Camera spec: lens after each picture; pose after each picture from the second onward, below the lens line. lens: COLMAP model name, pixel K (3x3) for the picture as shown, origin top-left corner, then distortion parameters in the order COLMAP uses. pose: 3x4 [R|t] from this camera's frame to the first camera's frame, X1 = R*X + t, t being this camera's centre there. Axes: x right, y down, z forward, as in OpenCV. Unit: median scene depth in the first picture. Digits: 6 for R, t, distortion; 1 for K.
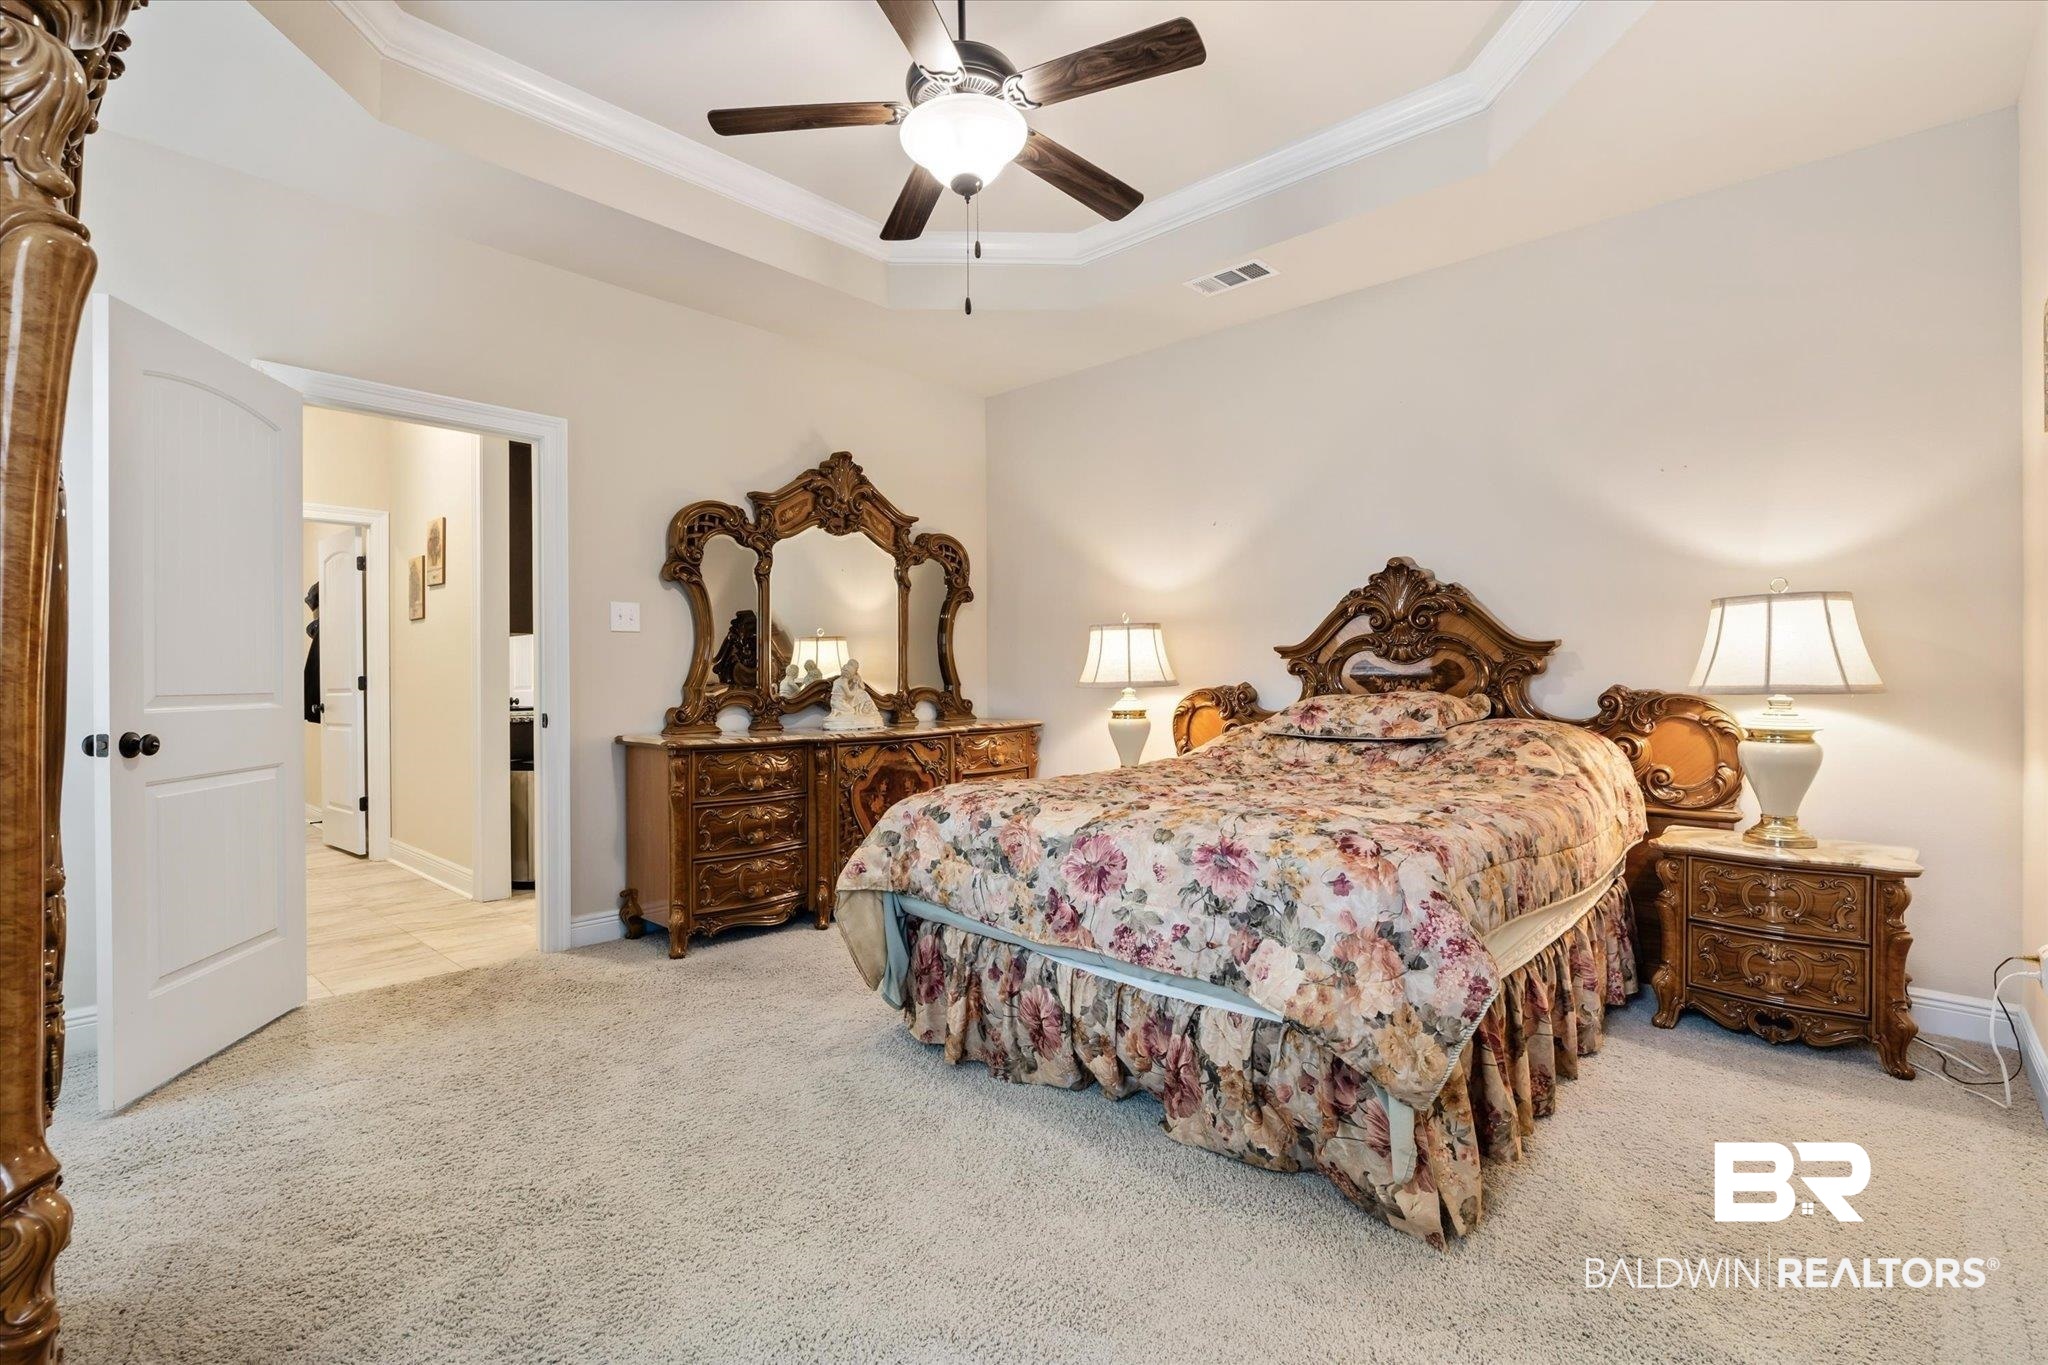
lens RADIAL K [[938.4, 0, 1035.2], [0, 938.4, 691.4], [0, 0, 1]] dist [-0.001585, -0.000094]
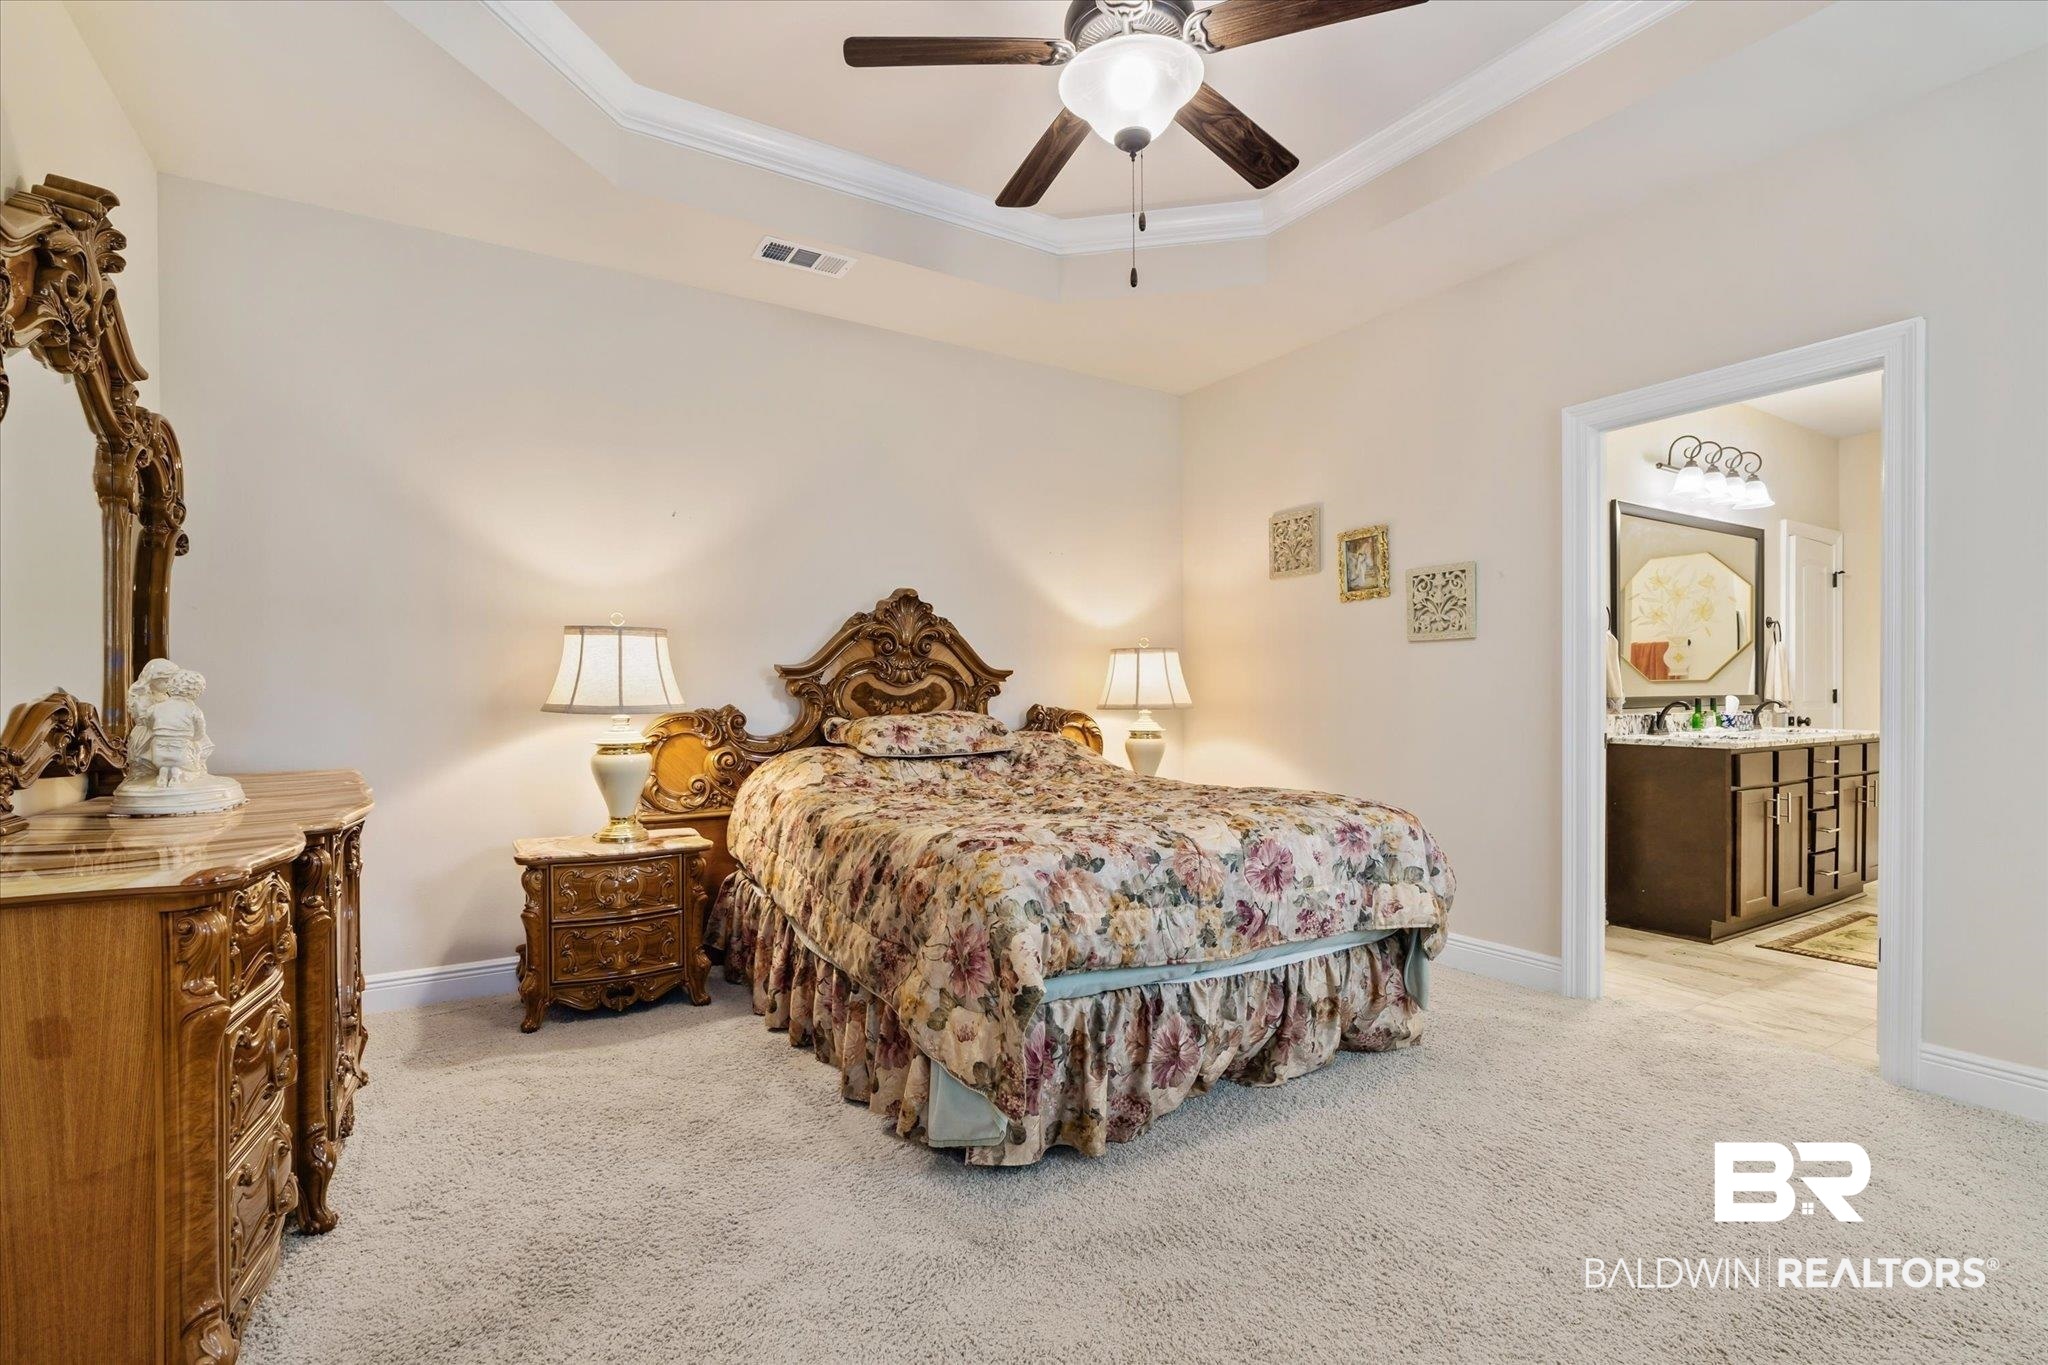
lens RADIAL K [[938.4, 0, 1035.2], [0, 938.4, 691.4], [0, 0, 1]] dist [-0.001585, -0.000094]
pose [[0.268211, 0.008194, 0.963325, -0.784133], [0.014259, 0.999821, -0.012474, -0.009934], [-0.963255, 0.017082, 0.268046, 0.698542]]
